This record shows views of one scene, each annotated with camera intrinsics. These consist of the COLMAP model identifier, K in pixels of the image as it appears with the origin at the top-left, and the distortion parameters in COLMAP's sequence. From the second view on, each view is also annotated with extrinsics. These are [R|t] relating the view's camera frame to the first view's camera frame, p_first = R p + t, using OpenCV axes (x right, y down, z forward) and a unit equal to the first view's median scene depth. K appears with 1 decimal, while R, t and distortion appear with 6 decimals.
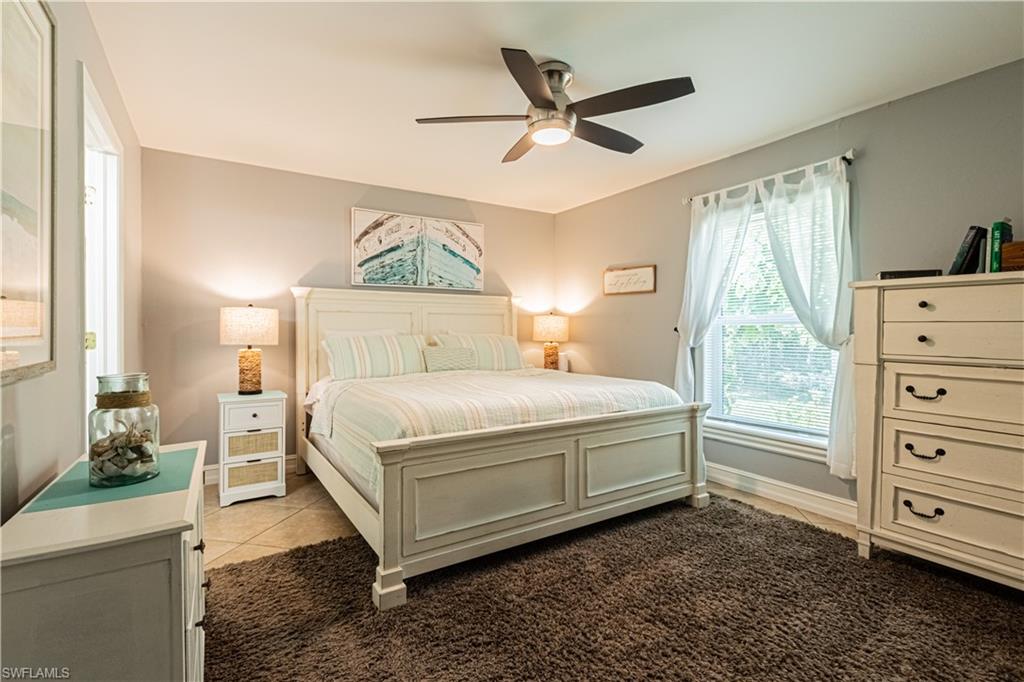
lens RADIAL K [[467.5, 0, 507.9], [0, 467.5, 334.8], [0, 0, 1]] dist [0.003705, -0.000652]
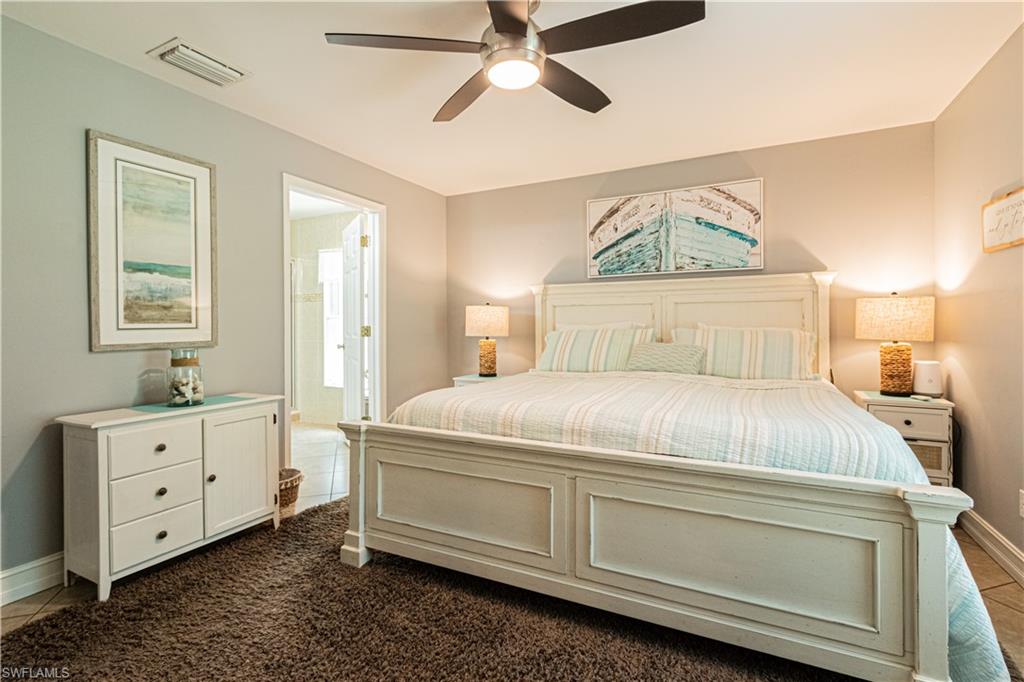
lens RADIAL K [[467.5, 0, 491.8], [0, 467.5, 321.0], [0, 0, 1]] dist [0.003705, -0.000652]
pose [[0.520370, -0.009621, -0.853886, 0.399233], [-0.002594, 0.999914, -0.012847, -0.002370], [0.853937, 0.008900, 0.520301, 0.298100]]
